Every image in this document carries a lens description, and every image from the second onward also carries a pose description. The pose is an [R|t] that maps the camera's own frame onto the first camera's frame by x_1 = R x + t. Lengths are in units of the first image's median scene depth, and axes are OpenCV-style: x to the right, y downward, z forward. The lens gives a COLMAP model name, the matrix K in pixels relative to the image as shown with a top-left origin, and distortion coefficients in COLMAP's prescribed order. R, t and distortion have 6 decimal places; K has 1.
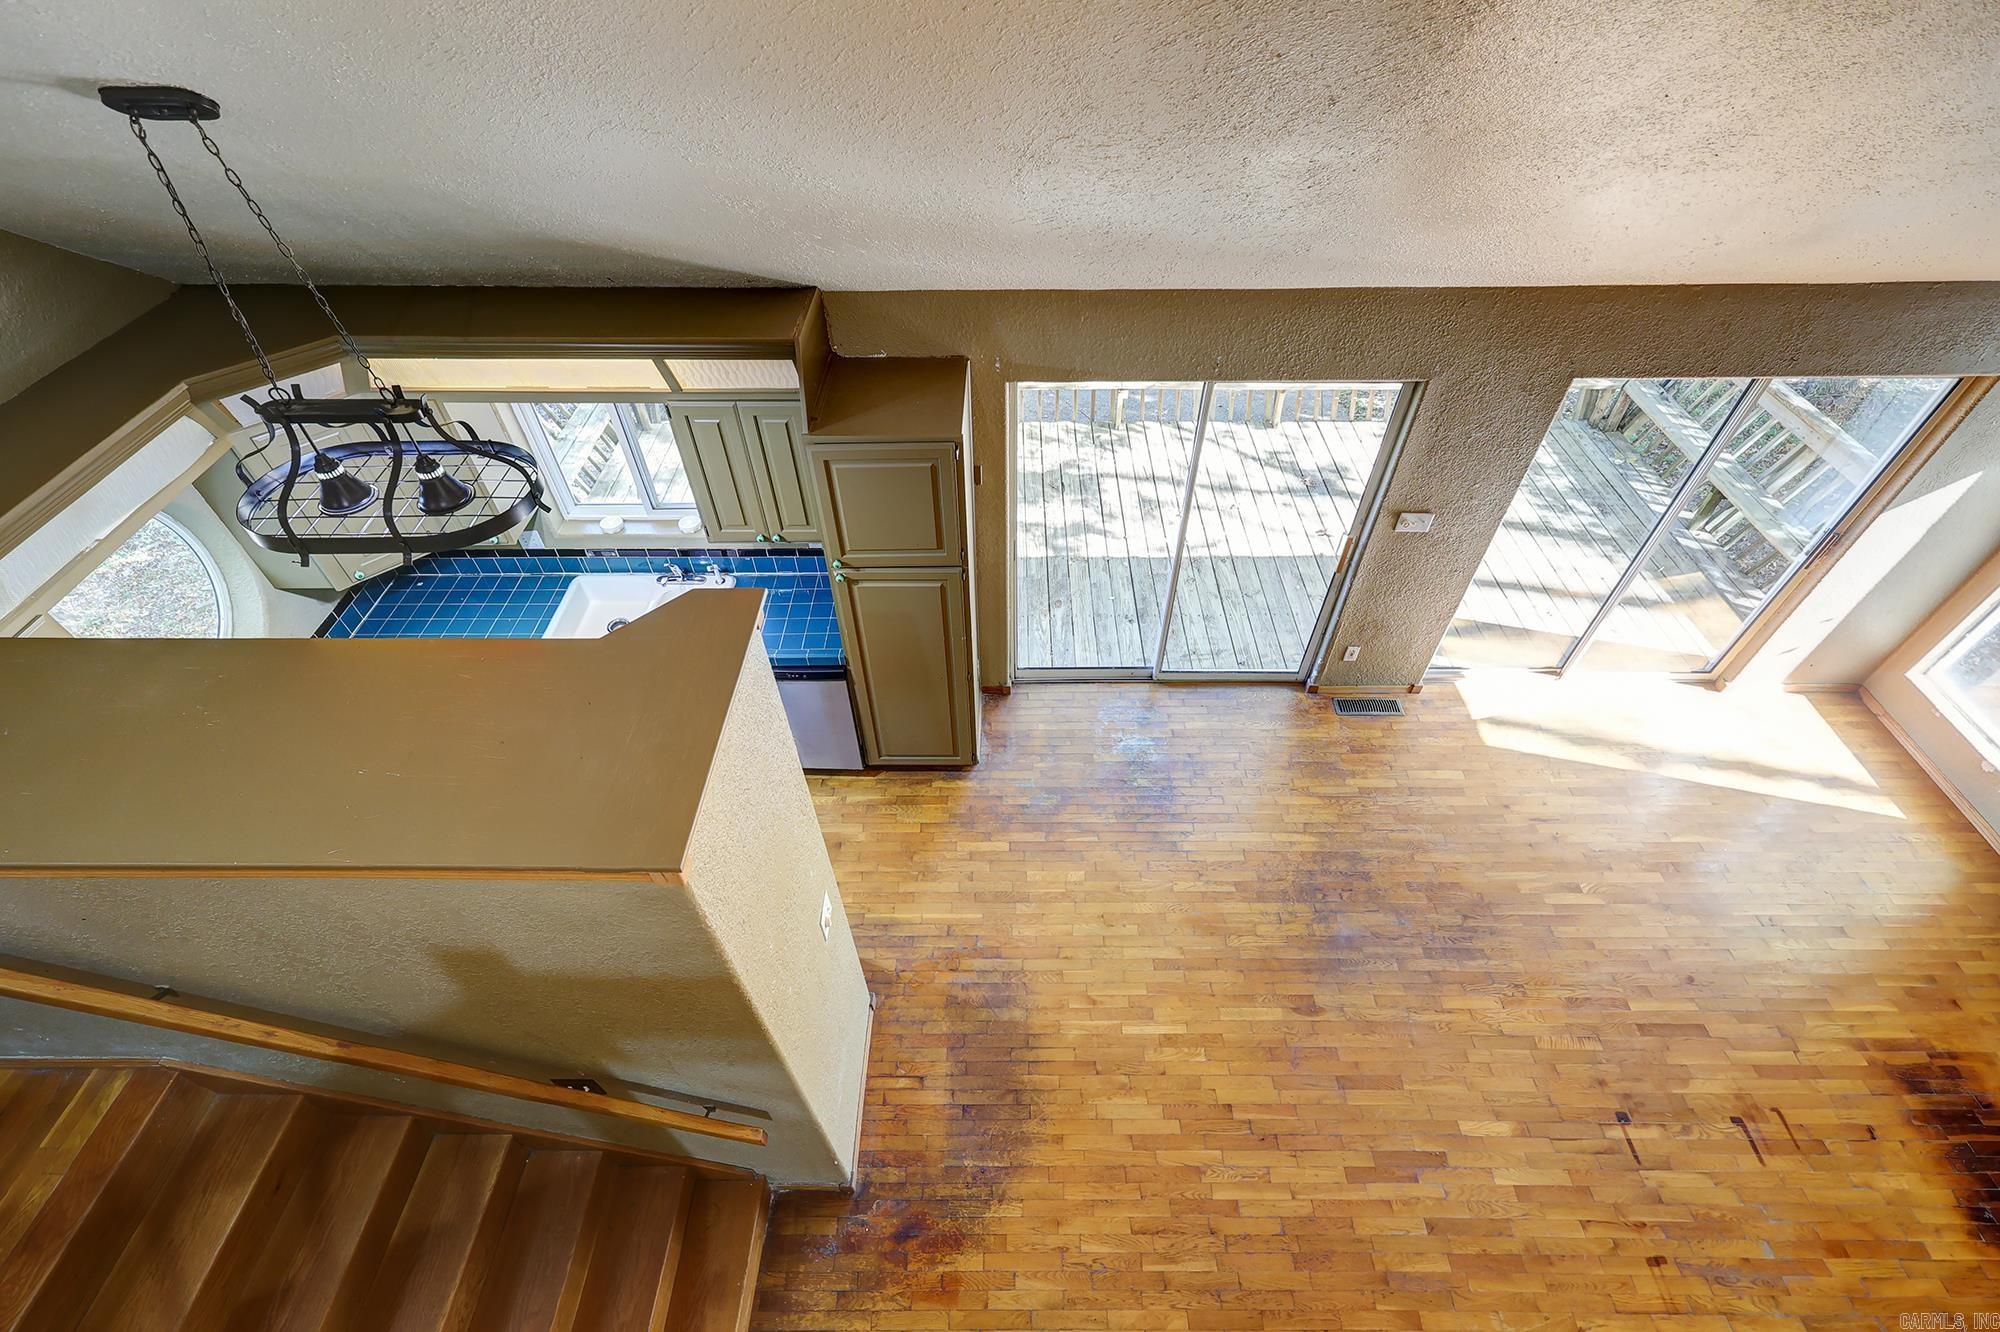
lens RADIAL K [[868.6, 0, 1006.2], [0, 868.6, 660.4], [0, 0, 1]] dist [0.003443, -0.000297]
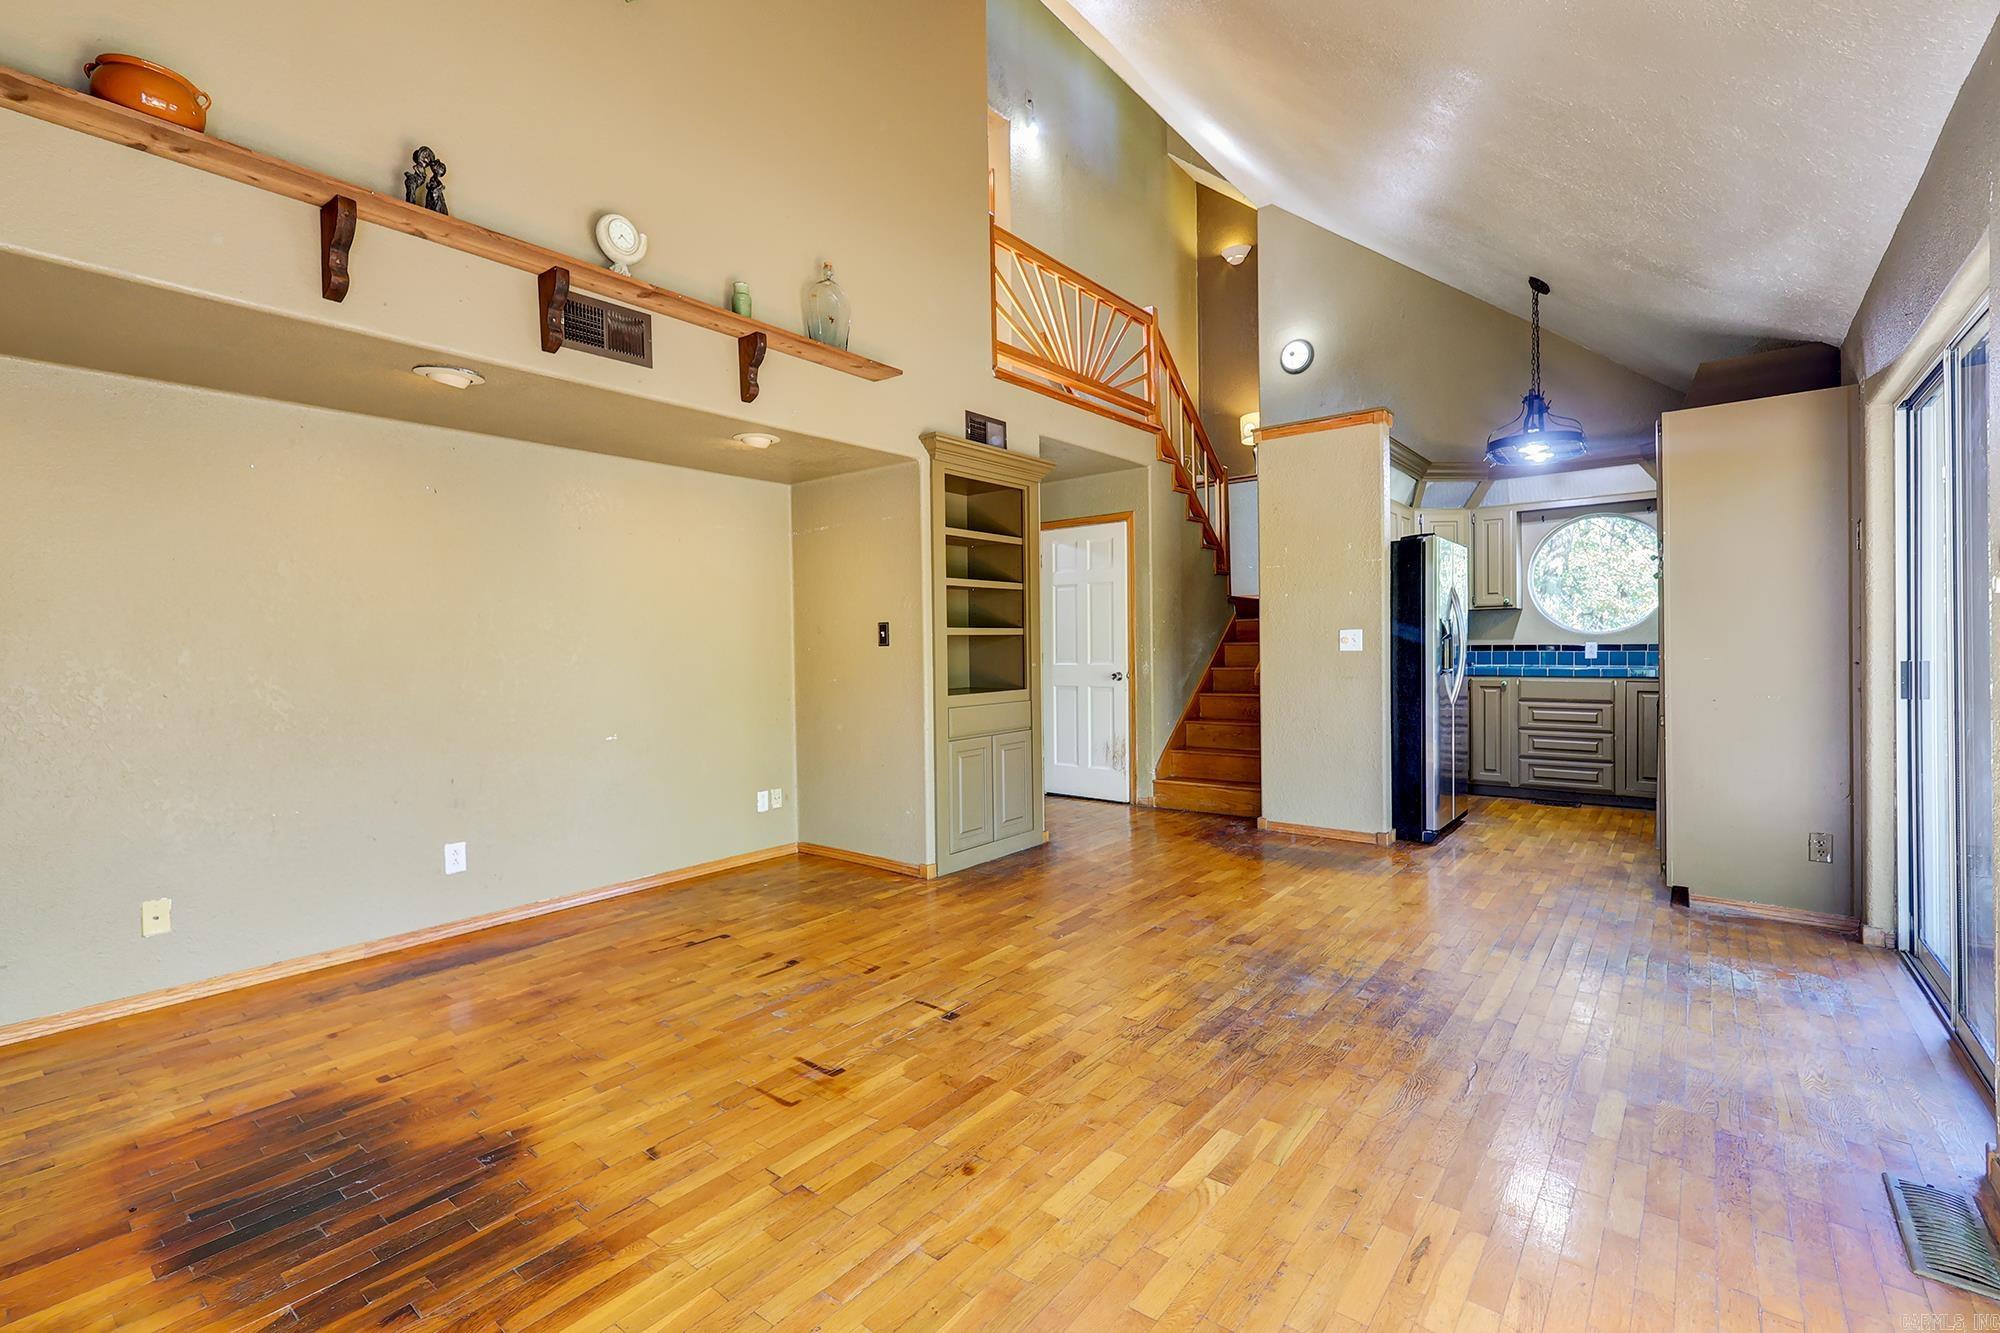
lens RADIAL K [[868.1, 0, 1005.6], [0, 868.1, 658.2], [0, 0, 1]] dist [0.003339, -0.000861]
pose [[-0.620259, 0.027398, -0.783918, 1.249161], [-0.554070, 0.692113, 0.462586, -0.075144], [0.555234, 0.721269, -0.414109, 1.096592]]
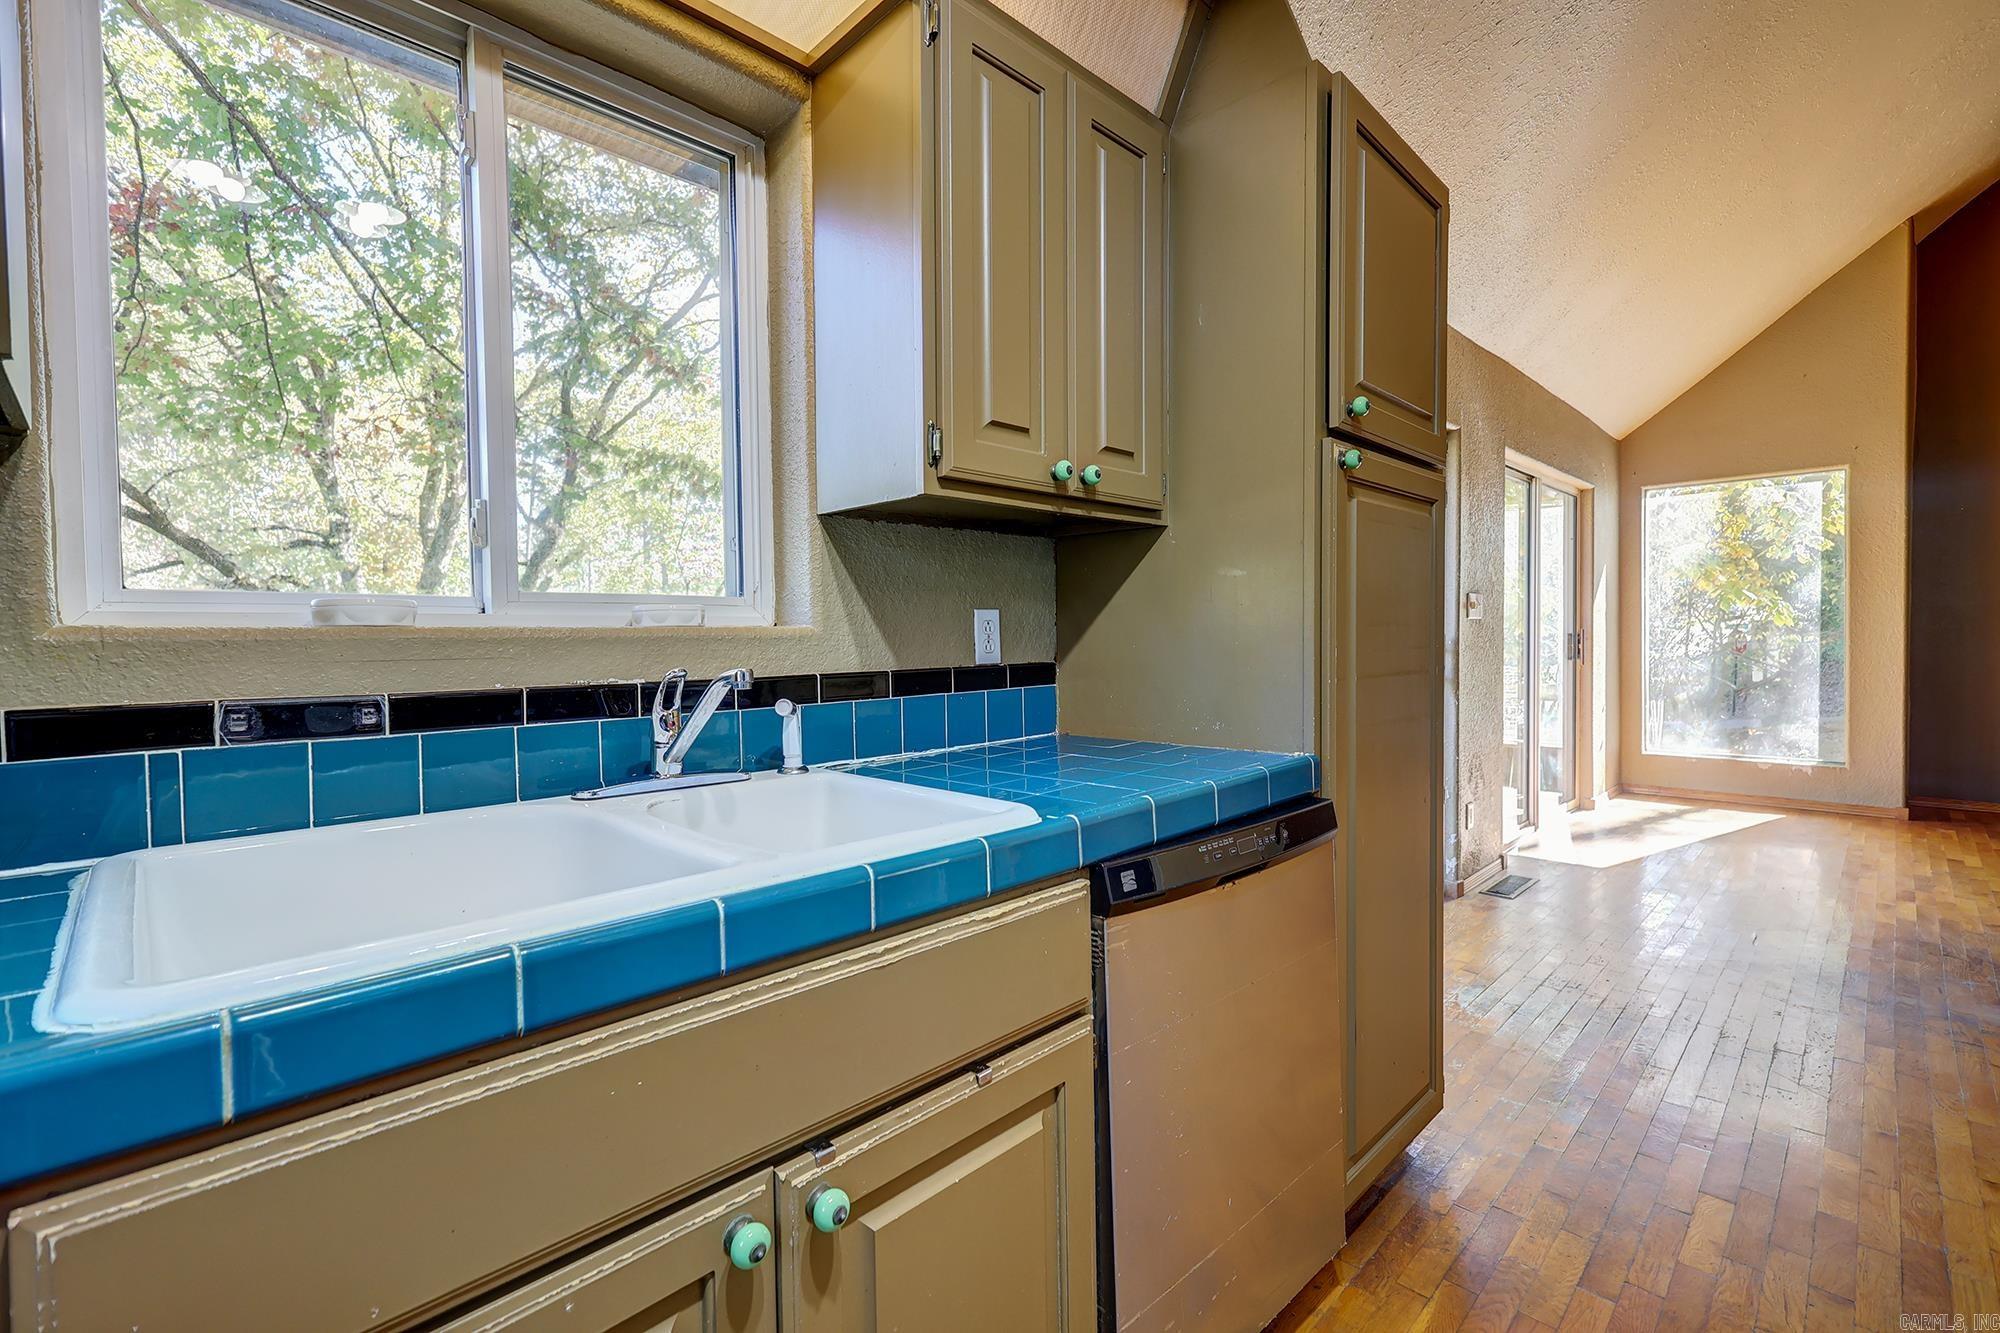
lens RADIAL K [[868.6, 0, 1006.2], [0, 868.6, 660.9], [0, 0, 1]] dist [0.003443, -0.000297]
pose [[0.708685, -0.025563, 0.705062, -0.606336], [0.517867, 0.697532, -0.495239, 0.089910], [-0.479144, 0.716097, 0.507569, 0.956879]]
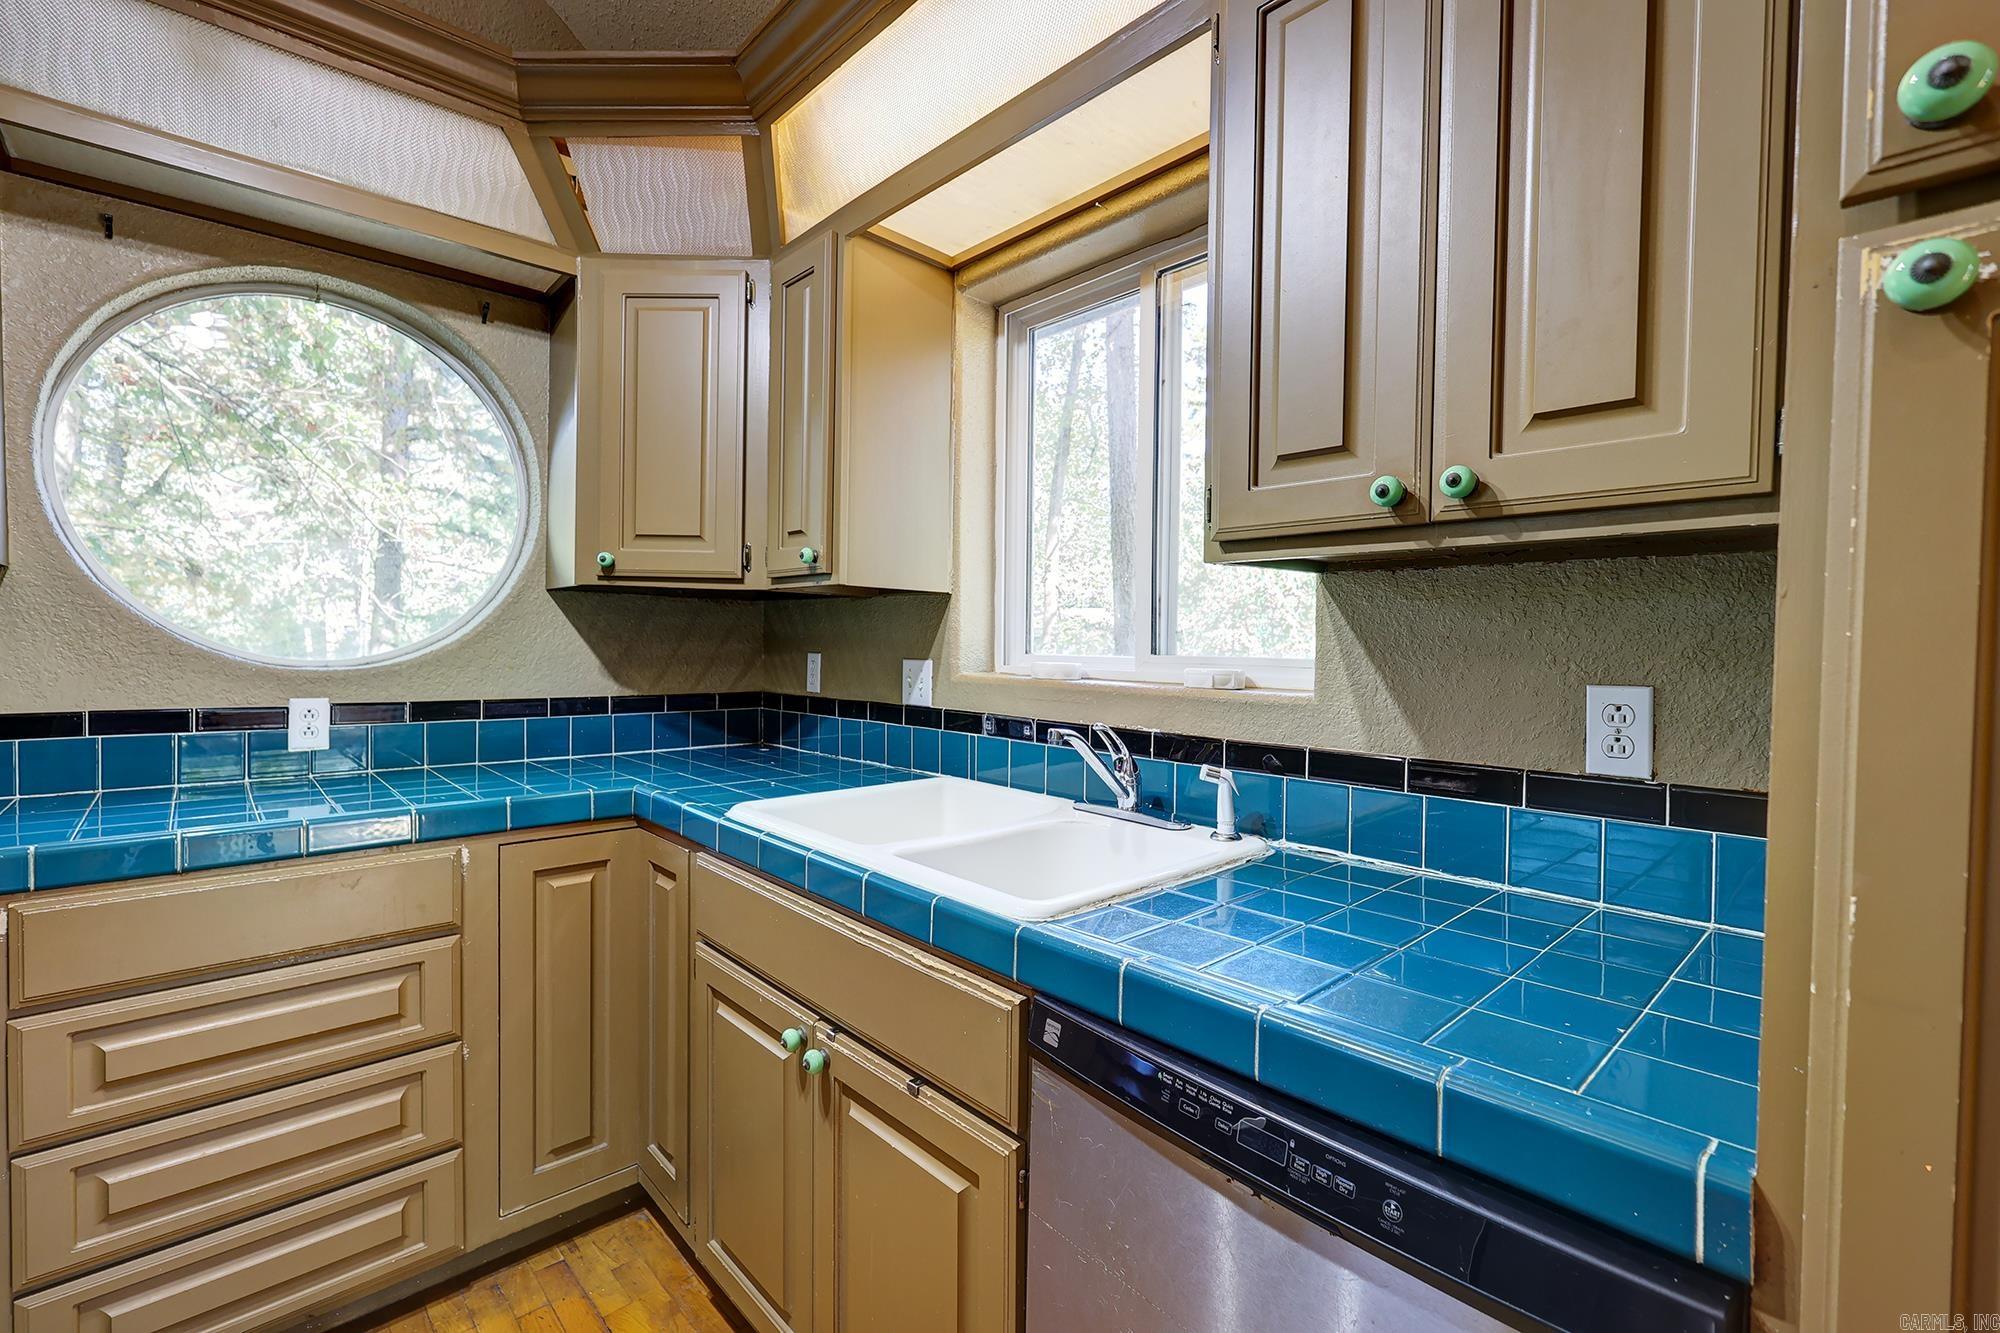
lens RADIAL K [[859.6, 0, 999.0], [0, 859.6, 664.2], [0, 0, 1]] dist [0.001204, 0.000334]
pose [[0.682588, 0.032201, -0.730093, -0.200352], [-0.537944, 0.698355, -0.472140, 0.067745], [0.494661, 0.715027, 0.494011, 0.935914]]
